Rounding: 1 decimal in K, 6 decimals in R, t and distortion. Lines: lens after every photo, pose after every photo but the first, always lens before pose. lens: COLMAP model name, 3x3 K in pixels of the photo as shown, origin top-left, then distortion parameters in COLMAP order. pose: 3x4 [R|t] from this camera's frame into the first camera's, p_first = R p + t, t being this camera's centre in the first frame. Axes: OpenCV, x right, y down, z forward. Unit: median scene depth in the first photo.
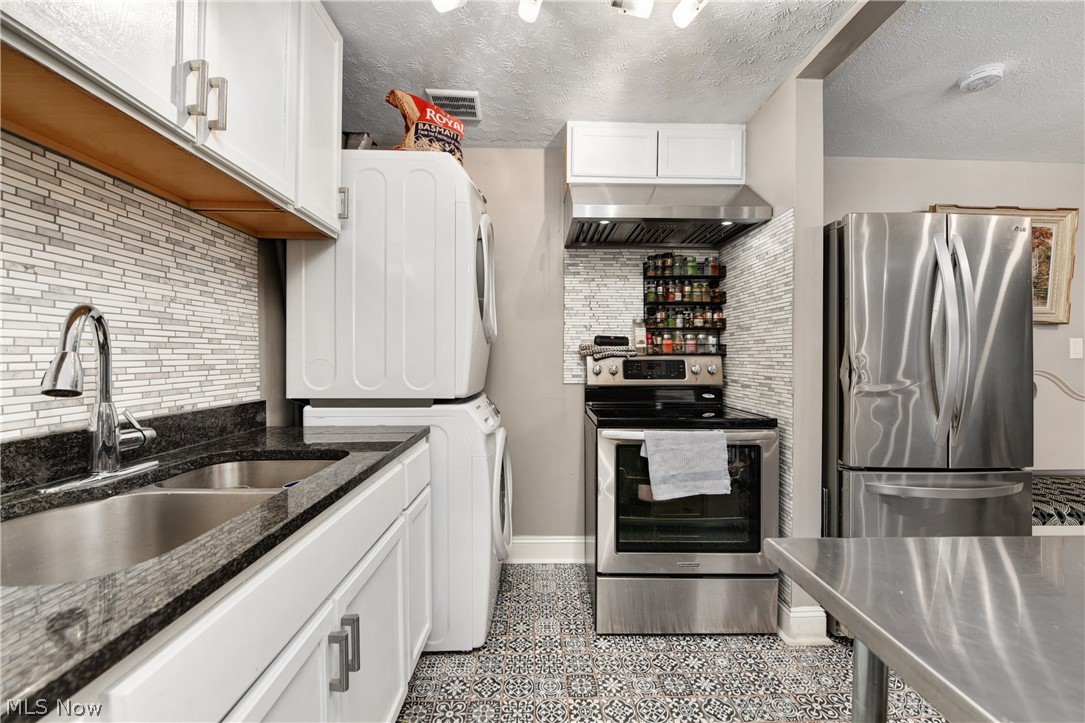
lens RADIAL K [[426.8, 0, 544.6], [0, 426.8, 359.5], [0, 0, 1]] dist [-0.008782, -0.000518]
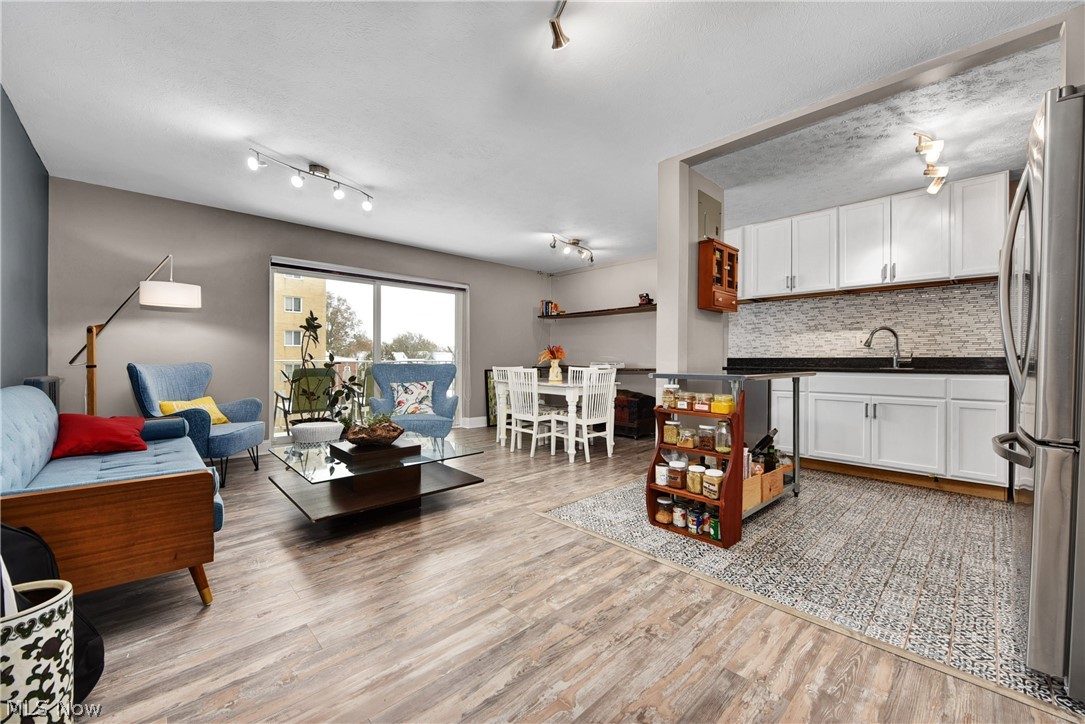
lens RADIAL K [[426.8, 0, 543.5], [0, 426.8, 361.2], [0, 0, 1]] dist [-0.008782, -0.000518]
pose [[-0.744467, -0.006824, -0.667625, 2.203797], [-0.013310, 0.999901, 0.004621, 0.124772], [0.667527, 0.012326, -0.744483, 0.940770]]
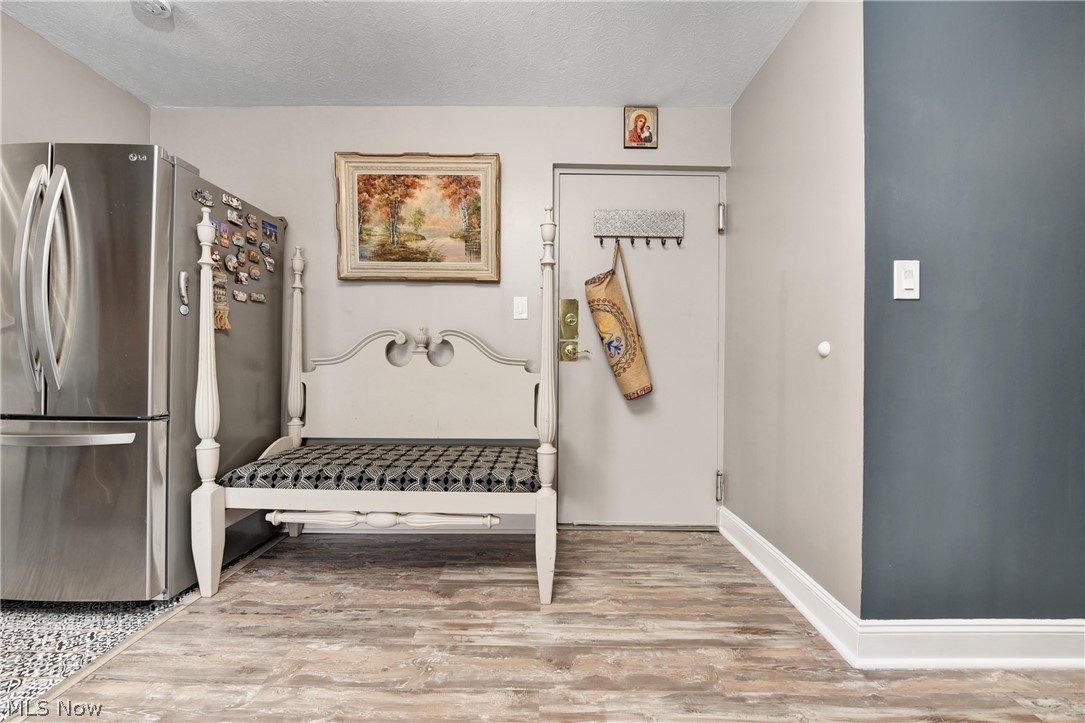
lens RADIAL K [[426.8, 0, 543.7], [0, 426.8, 359.8], [0, 0, 1]] dist [-0.008782, -0.000518]
pose [[0.999428, 0.000661, -0.033801, 1.980299], [-0.000651, 1.000000, 0.000281, 0.126971], [0.033801, -0.000259, 0.999429, 0.106848]]
